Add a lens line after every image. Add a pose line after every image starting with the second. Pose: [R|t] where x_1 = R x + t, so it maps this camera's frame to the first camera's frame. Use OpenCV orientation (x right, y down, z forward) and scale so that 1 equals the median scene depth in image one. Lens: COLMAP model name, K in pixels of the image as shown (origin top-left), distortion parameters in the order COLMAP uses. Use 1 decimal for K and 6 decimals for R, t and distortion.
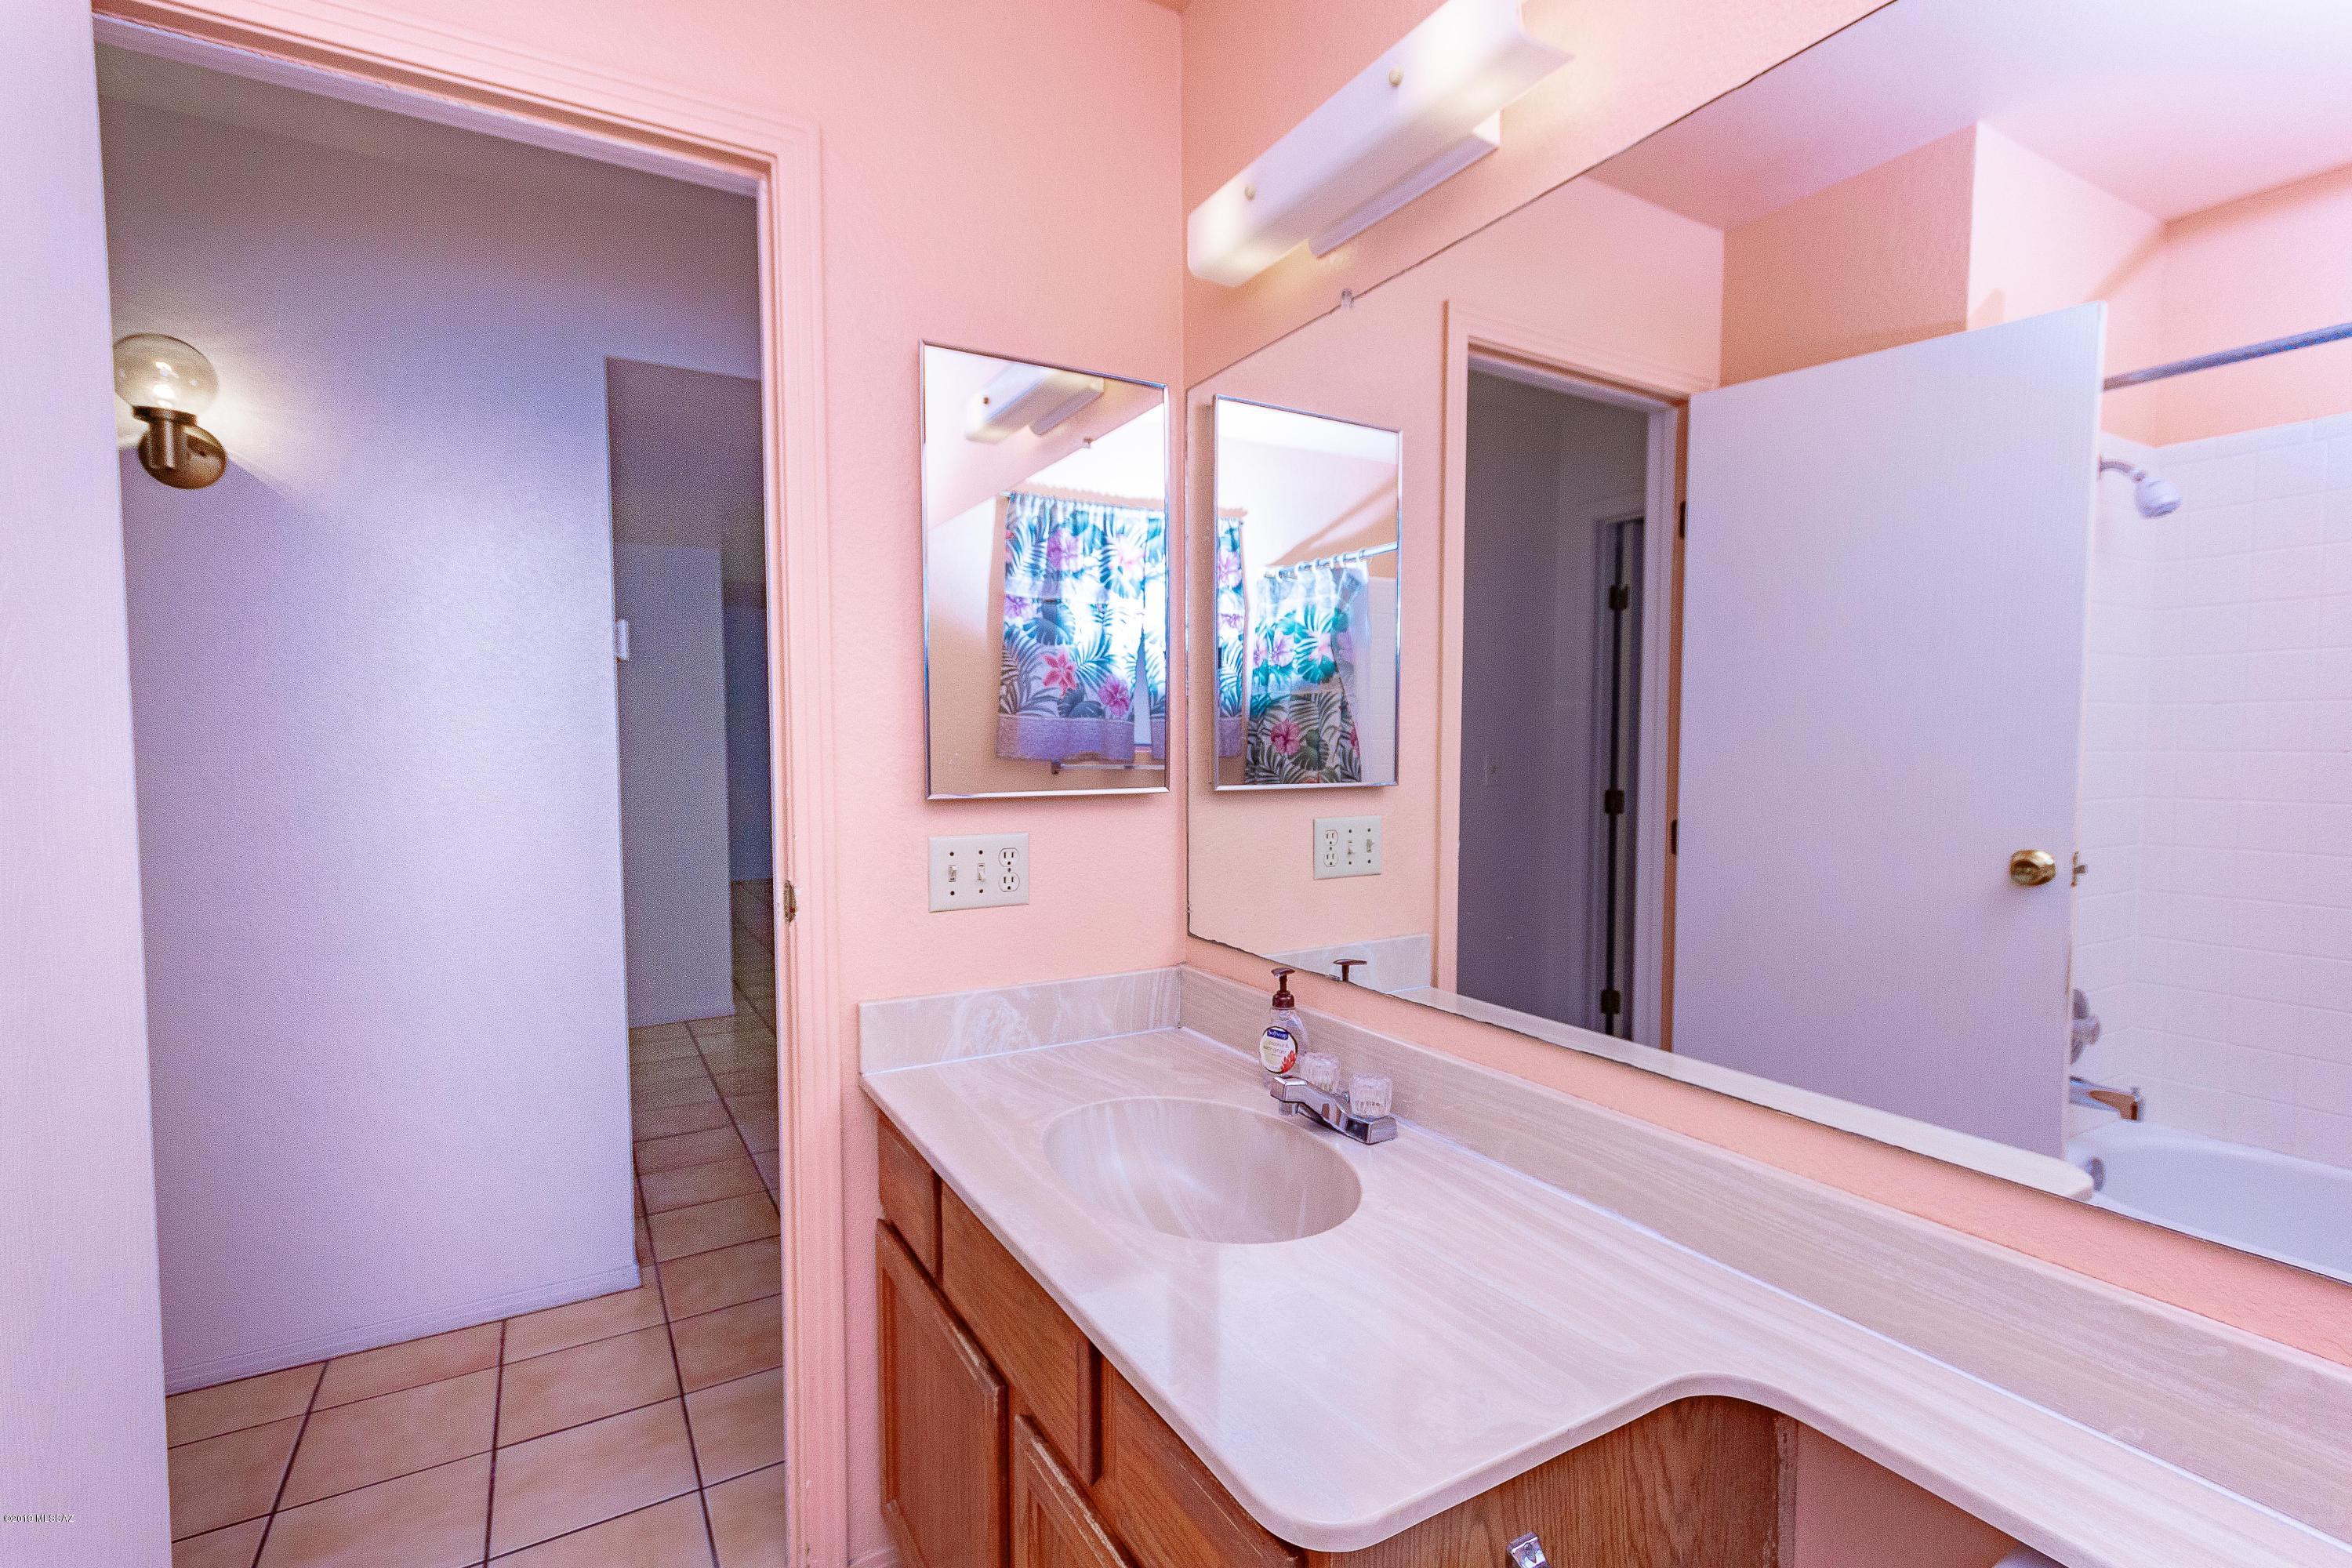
lens RADIAL K [[1089.0, 0, 1185.9], [0, 1089.0, 795.9], [0, 0, 1]] dist [0.008206, 0.000051]
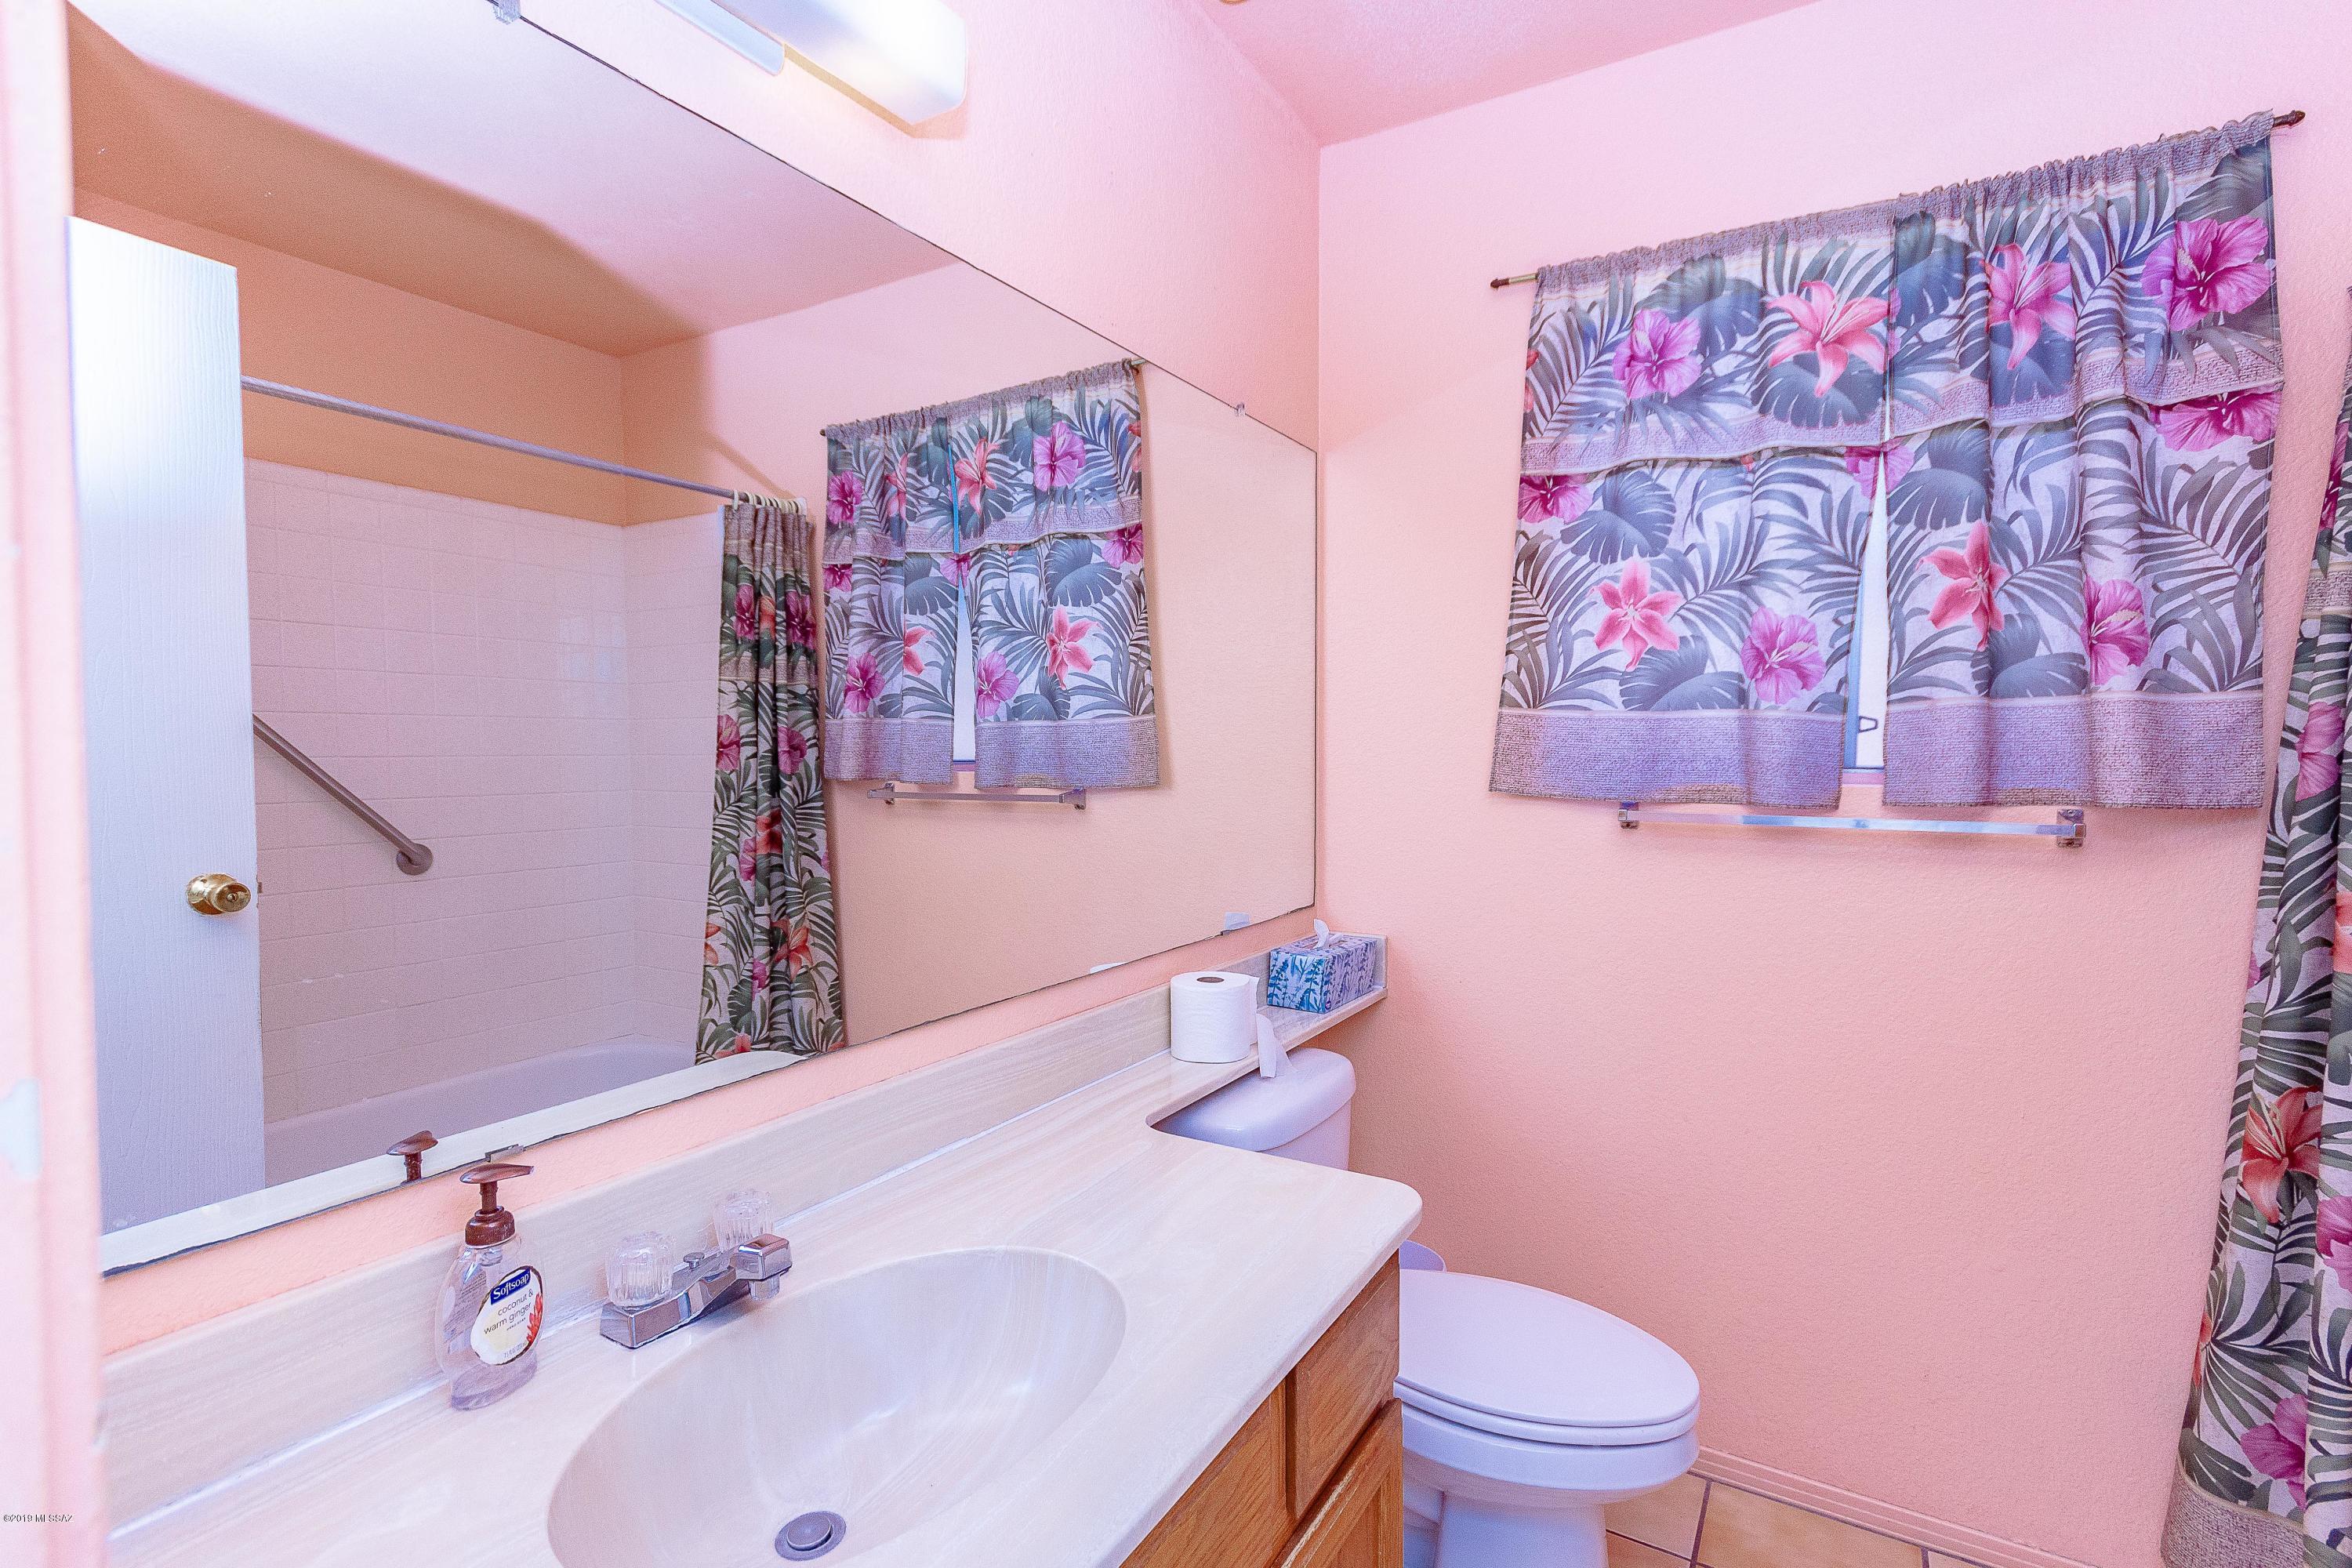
lens RADIAL K [[1089.0, 0, 1177.8], [0, 1089.0, 773.5], [0, 0, 1]] dist [0.008206, 0.000051]
pose [[0.479271, 0.020913, -0.877418, 0.209847], [-0.030975, 0.999496, 0.006903, -0.041782], [0.877120, 0.023870, 0.479678, 0.596648]]
